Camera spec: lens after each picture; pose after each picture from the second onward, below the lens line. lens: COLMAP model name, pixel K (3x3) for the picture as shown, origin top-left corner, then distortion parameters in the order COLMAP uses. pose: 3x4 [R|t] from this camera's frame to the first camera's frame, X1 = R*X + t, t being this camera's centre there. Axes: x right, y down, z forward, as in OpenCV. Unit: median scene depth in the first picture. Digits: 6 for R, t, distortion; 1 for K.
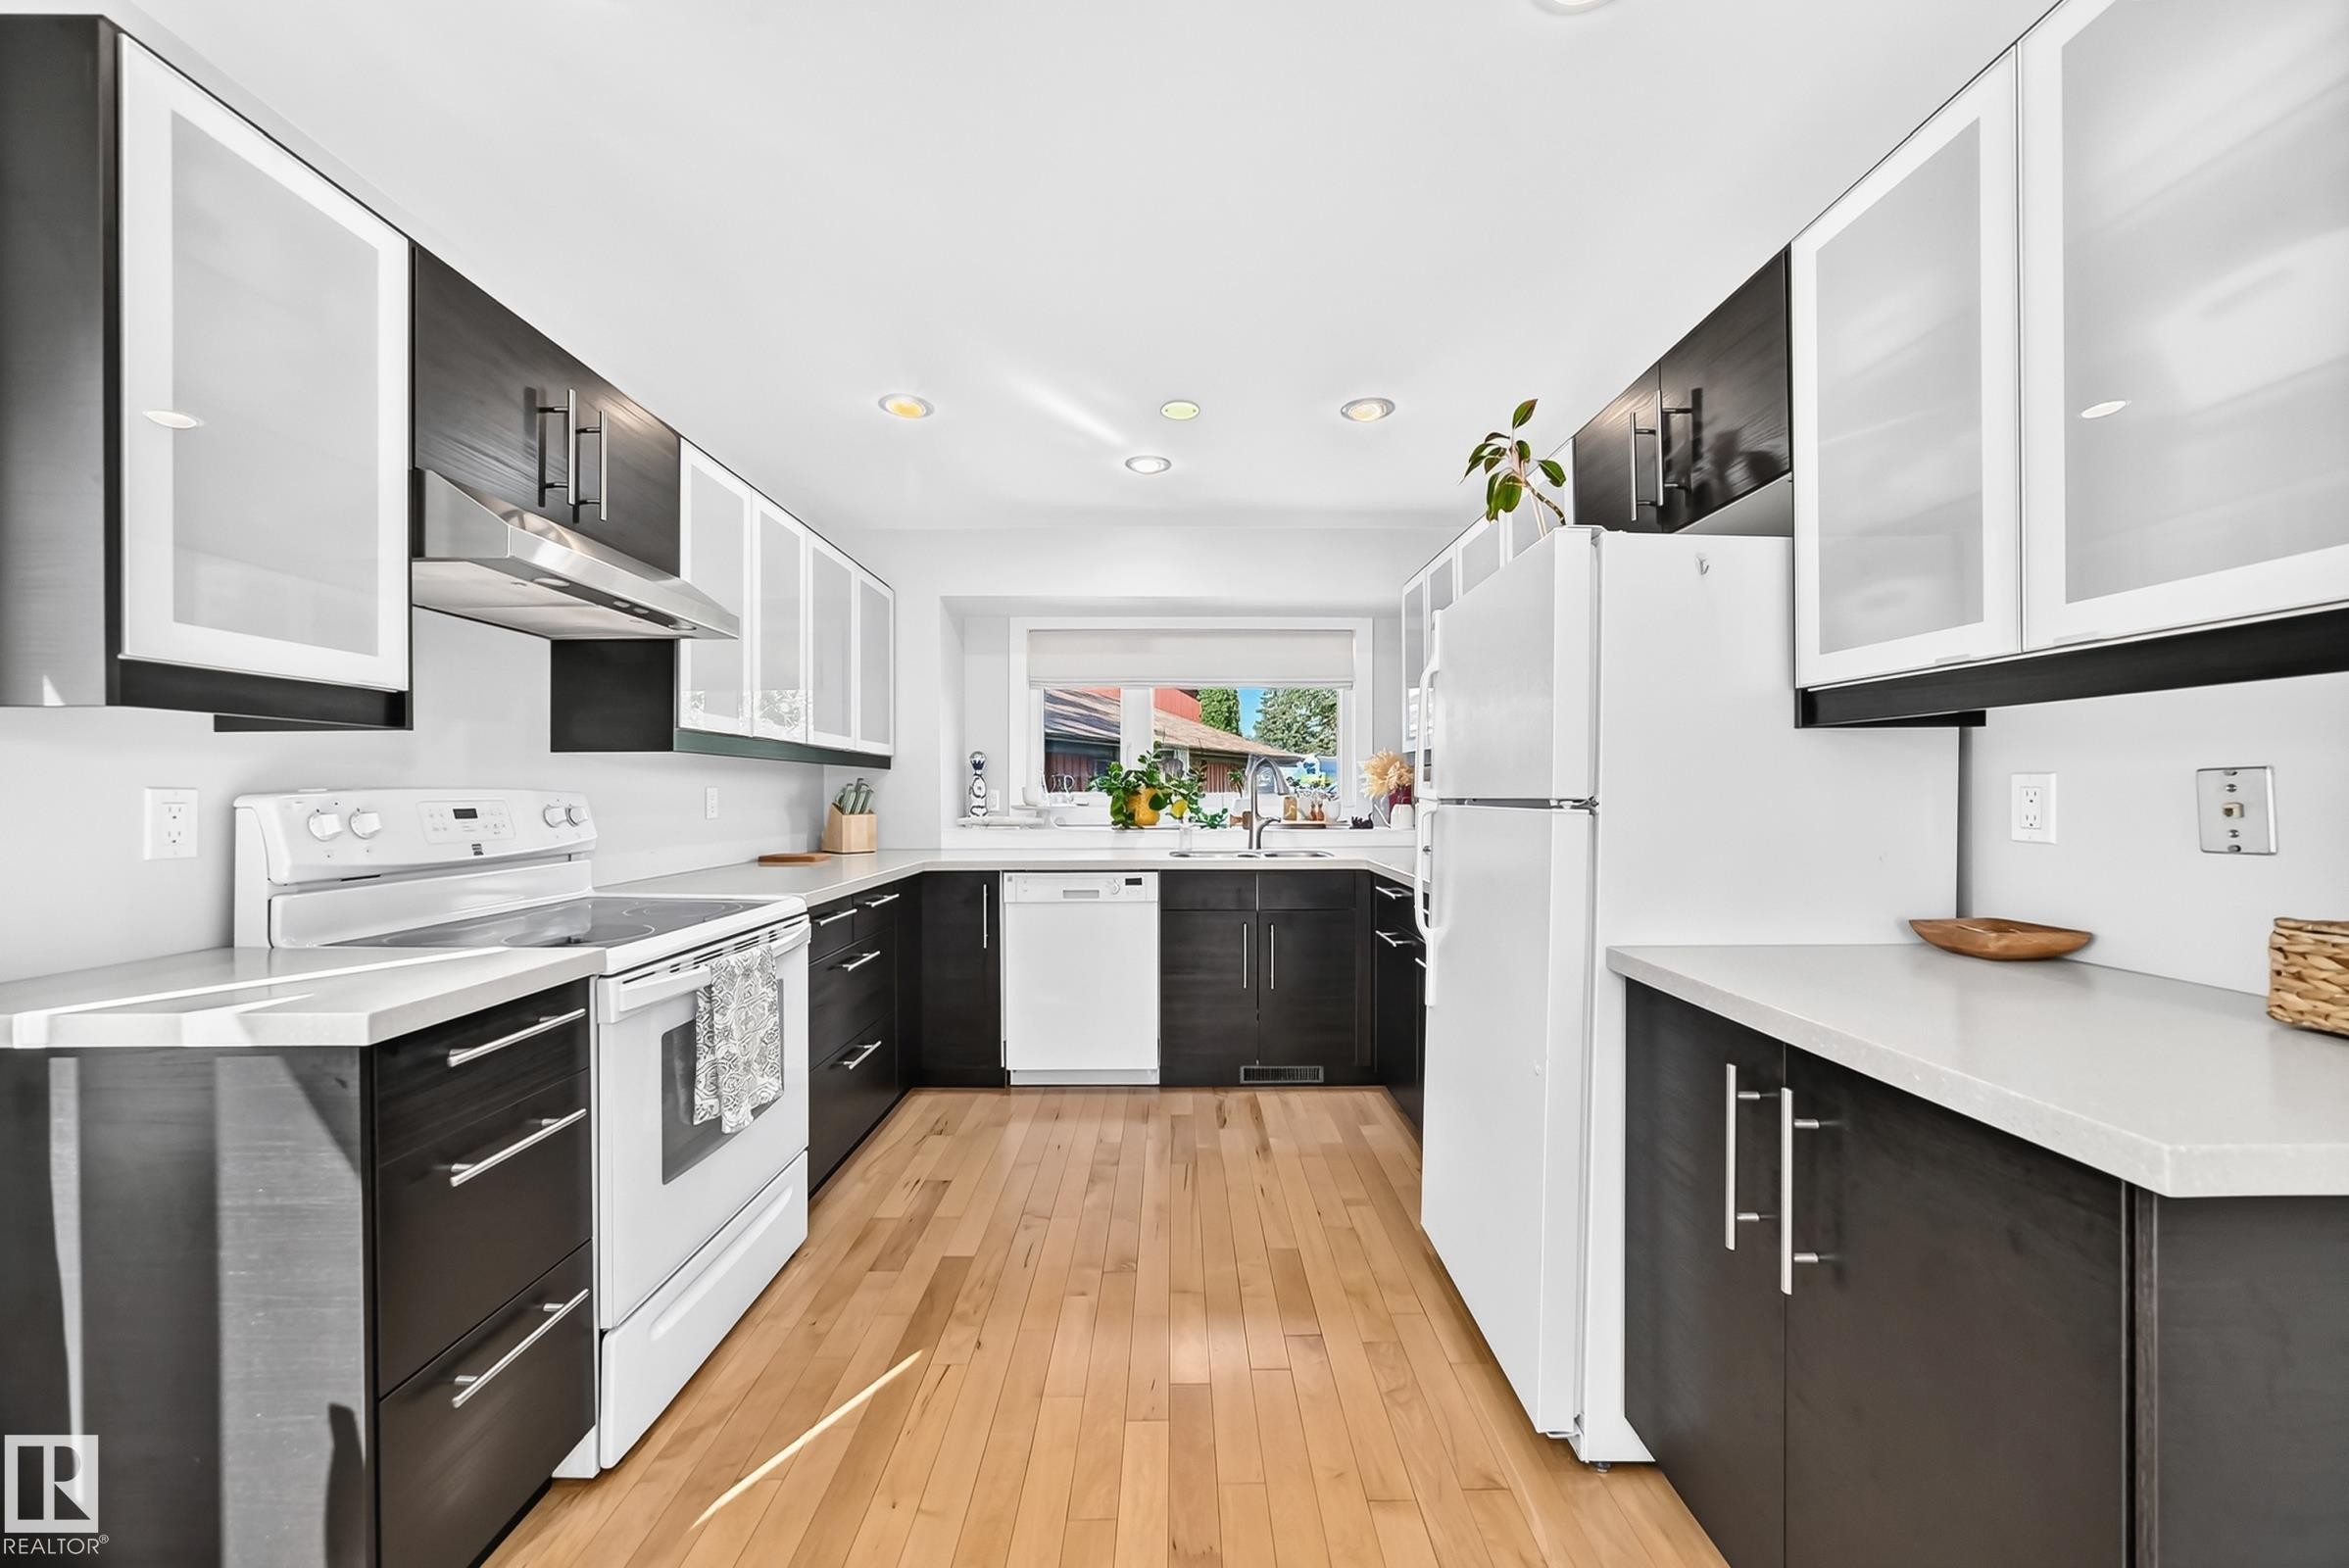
lens RADIAL K [[841.9, 0, 1181.4], [0, 841.9, 790.6], [0, 0, 1]] dist [-0.020497, 0.005488]
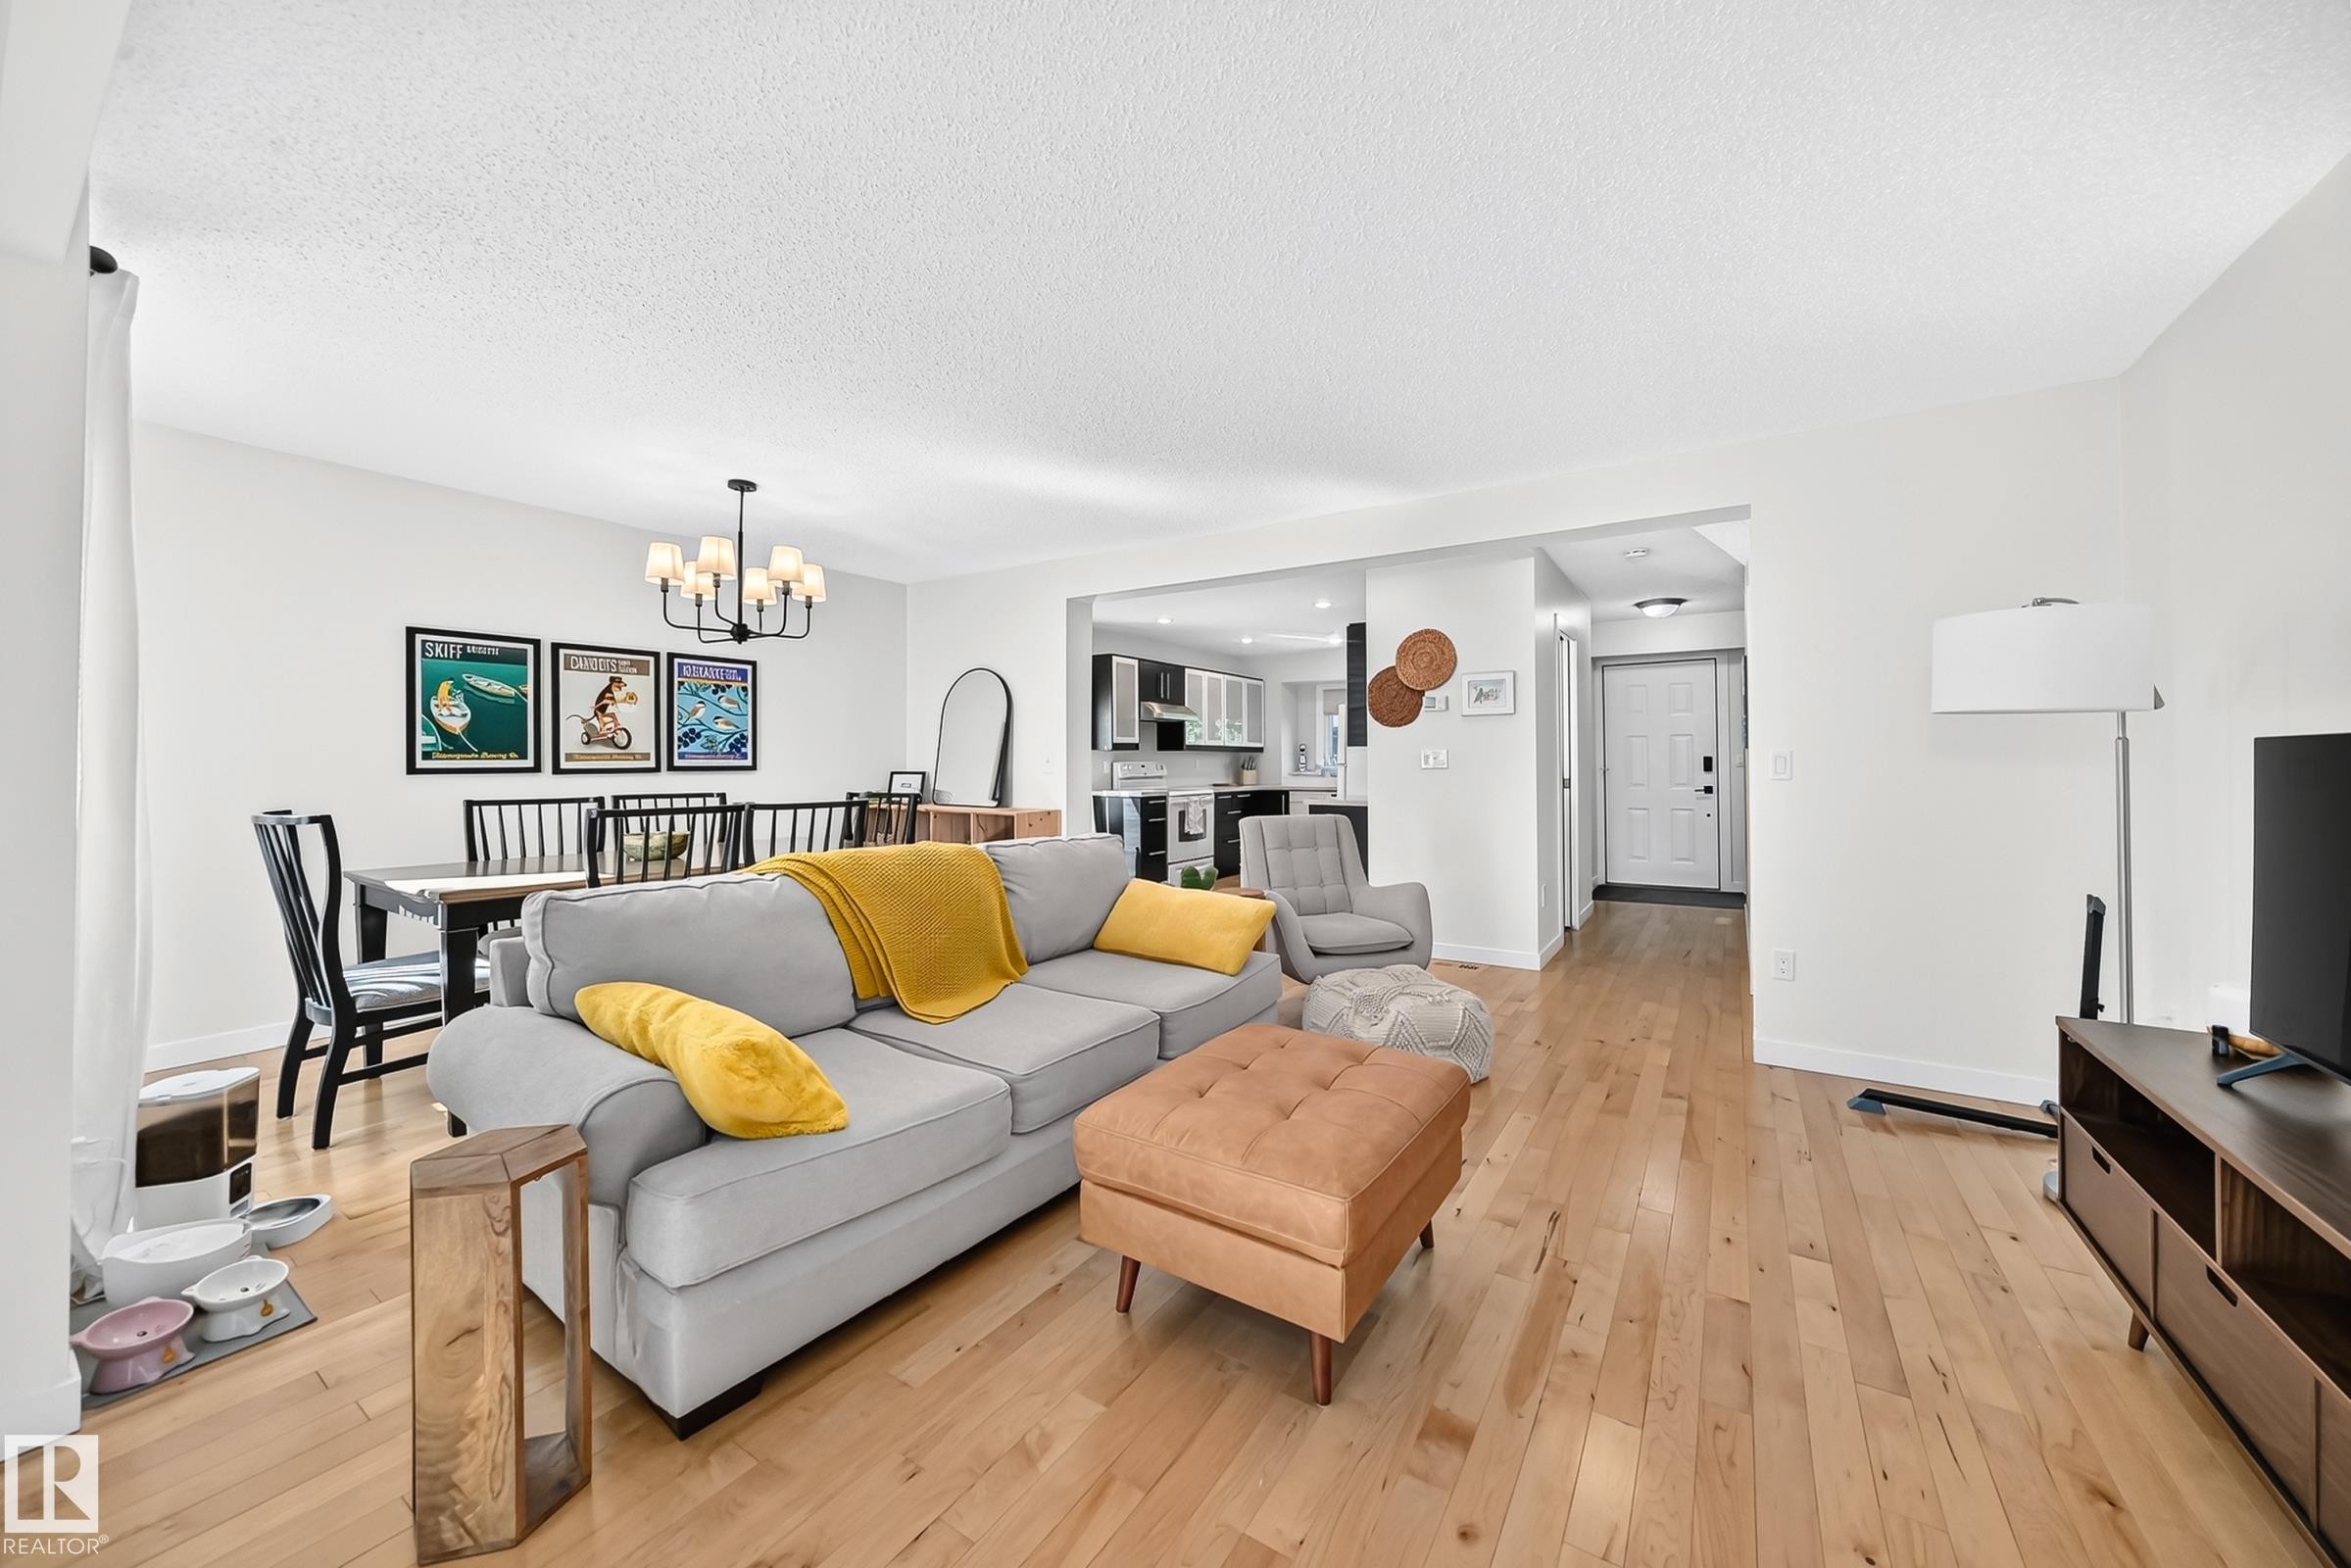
lens RADIAL K [[864.9, 0, 1184.0], [0, 864.9, 759.4], [0, 0, 1]] dist [-0.001058, -0.000086]
pose [[0.834210, 0.000595, -0.551447, 1.453250], [-0.000954, 0.999999, -0.000364, -0.005821], [0.551447, 0.000829, 0.834210, -2.122602]]
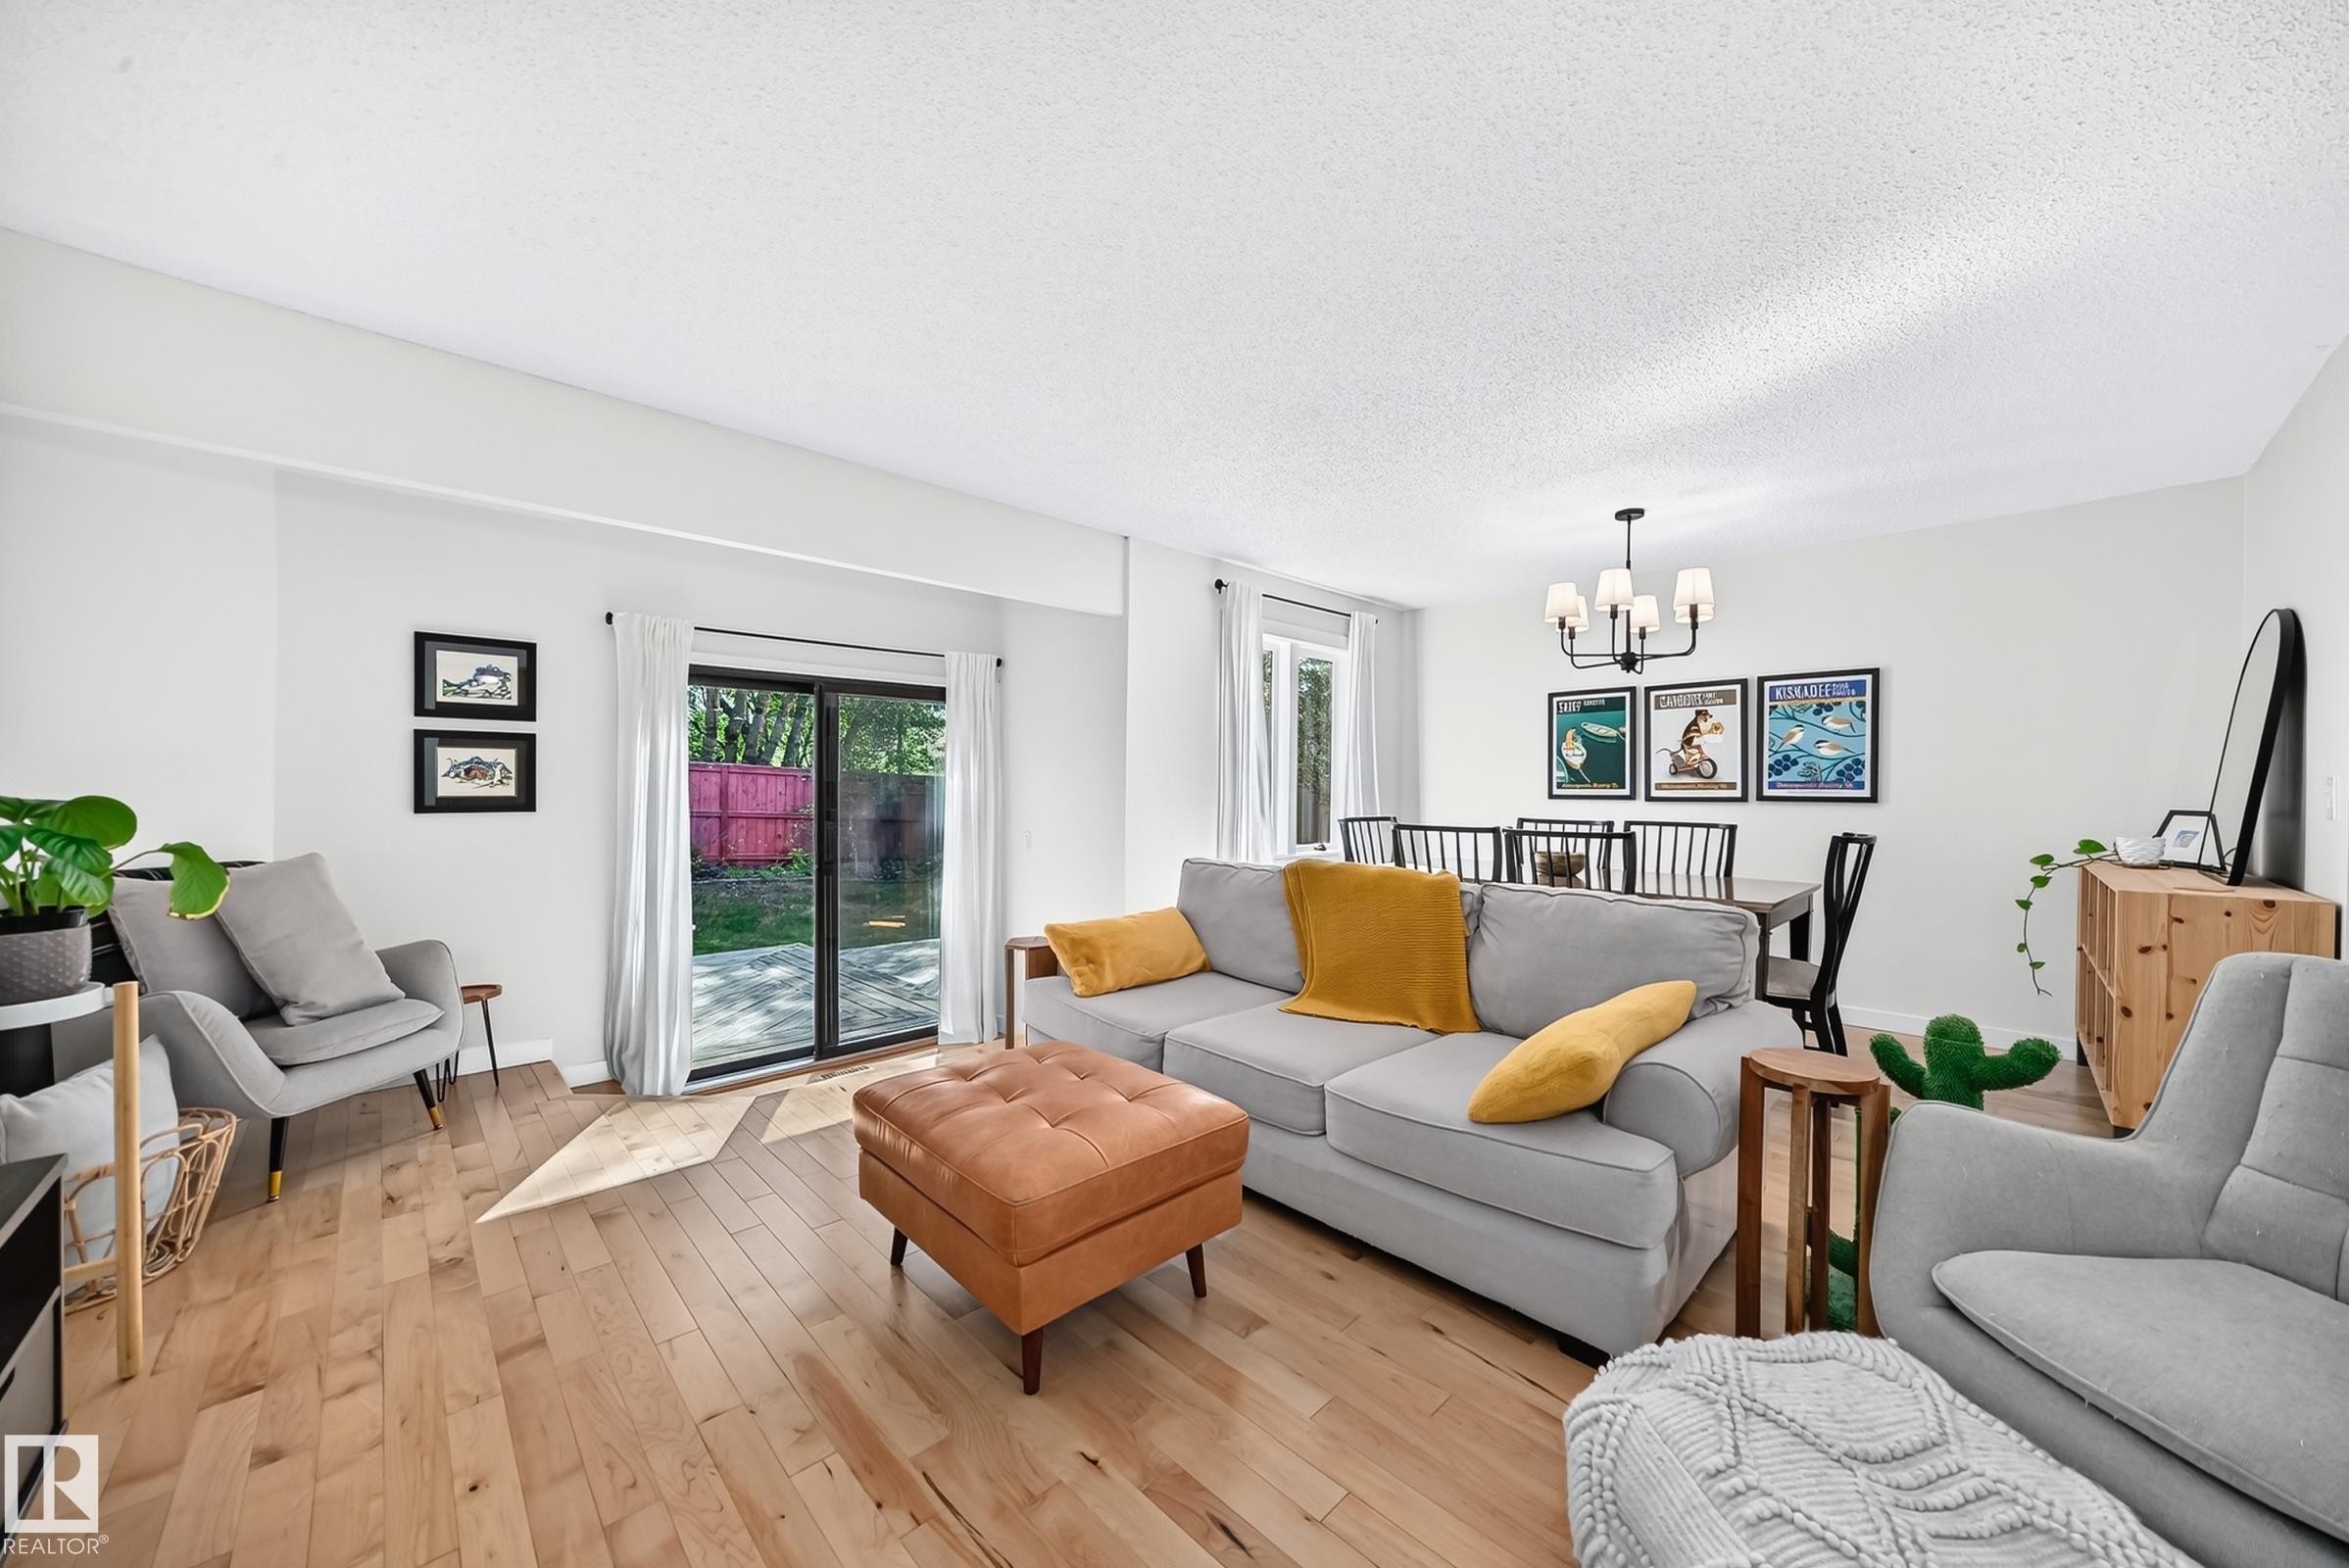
lens RADIAL K [[841.9, 0, 1181.4], [0, 841.9, 790.6], [0, 0, 1]] dist [-0.020497, 0.005488]
pose [[-0.721254, 0.001167, -0.692670, 1.558536], [-0.002797, 0.999986, 0.004598, -0.006428], [0.692665, 0.005254, -0.721240, -0.648751]]
